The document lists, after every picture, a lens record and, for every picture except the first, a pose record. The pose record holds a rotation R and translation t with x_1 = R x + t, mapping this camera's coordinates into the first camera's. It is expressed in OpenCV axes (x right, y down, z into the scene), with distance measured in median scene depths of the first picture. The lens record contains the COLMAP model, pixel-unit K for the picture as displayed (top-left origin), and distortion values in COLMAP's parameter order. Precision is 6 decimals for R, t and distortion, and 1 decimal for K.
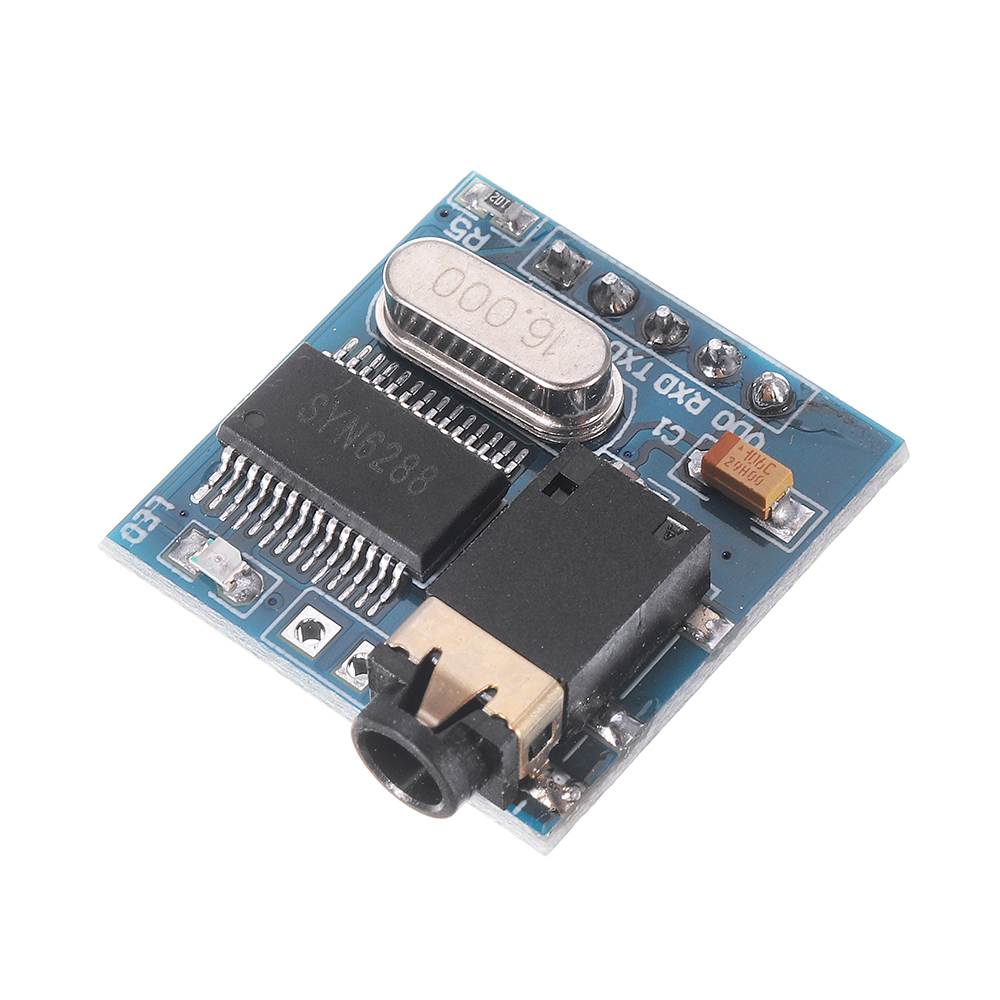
lens RADIAL K [[4808.5, 0, 428.4], [0, 4808.5, 501.5], [0, 0, 1]] dist [-0.695699, 5.341304]
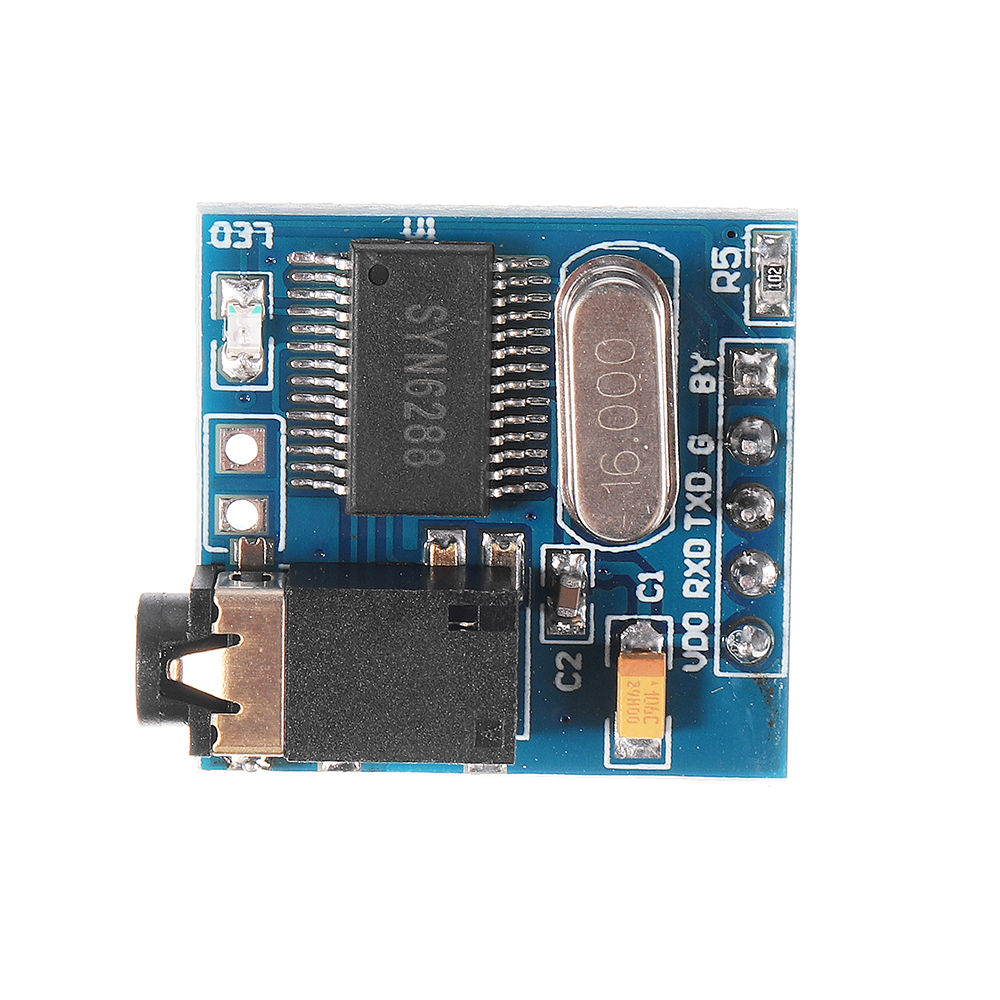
lens RADIAL K [[4808.5, 0, 428.4], [0, 4808.5, 501.5], [0, 0, 1]] dist [-0.695699, 5.341304]
pose [[0.625869, 0.763104, 0.161123, -0.150771], [-0.648416, 0.394309, 0.651212, -0.635315], [0.433410, -0.512048, 0.741594, 0.262917]]
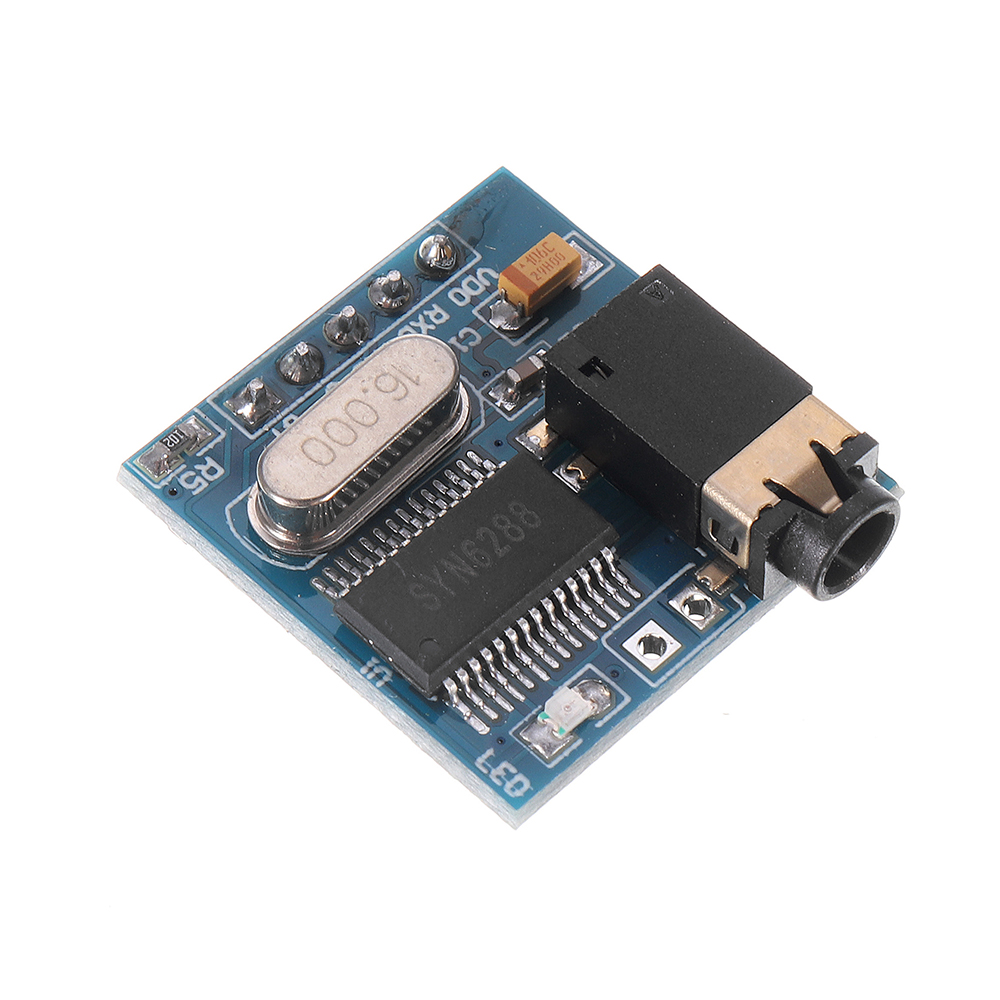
lens RADIAL K [[4808.5, 0, 428.4], [0, 4808.5, 501.5], [0, 0, 1]] dist [-0.695699, 5.341304]
pose [[0.114154, -0.808311, 0.577582, -0.589637], [0.829391, 0.397580, 0.392481, -0.422027], [-0.546882, 0.434238, 0.715791, 0.270019]]
